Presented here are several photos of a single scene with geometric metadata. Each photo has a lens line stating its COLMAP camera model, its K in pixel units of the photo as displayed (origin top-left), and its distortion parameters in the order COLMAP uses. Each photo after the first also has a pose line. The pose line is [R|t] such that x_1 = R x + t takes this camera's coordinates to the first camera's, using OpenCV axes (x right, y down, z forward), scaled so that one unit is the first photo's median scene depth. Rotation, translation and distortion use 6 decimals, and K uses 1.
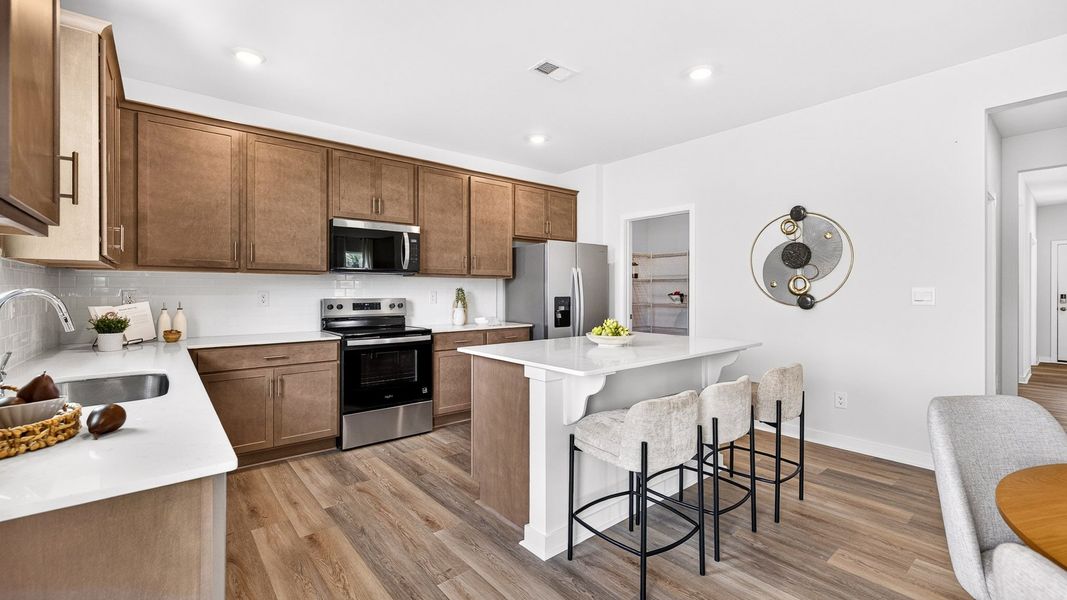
lens RADIAL K [[443.9, 0, 532.0], [0, 443.9, 295.7], [0, 0, 1]] dist [0.000846, -0.001001]
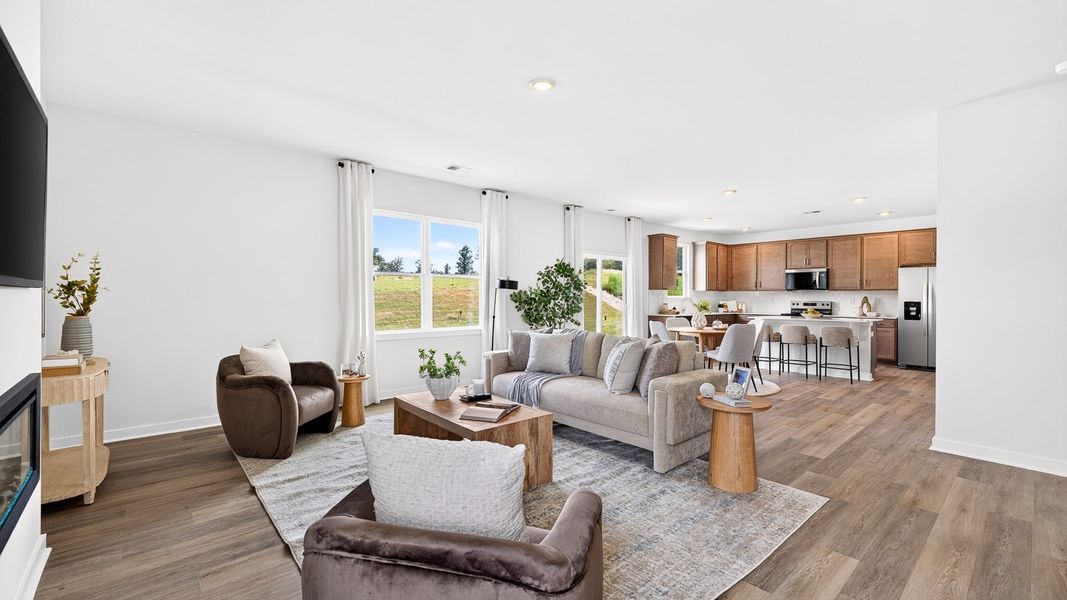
lens RADIAL K [[443.9, 0, 531.1], [0, 443.9, 296.9], [0, 0, 1]] dist [0.000846, -0.001001]
pose [[0.027833, 0.006600, -0.999591, 1.858241], [-0.010350, 0.999927, 0.006314, -0.014200], [0.999559, 0.010170, 0.027899, -0.496811]]
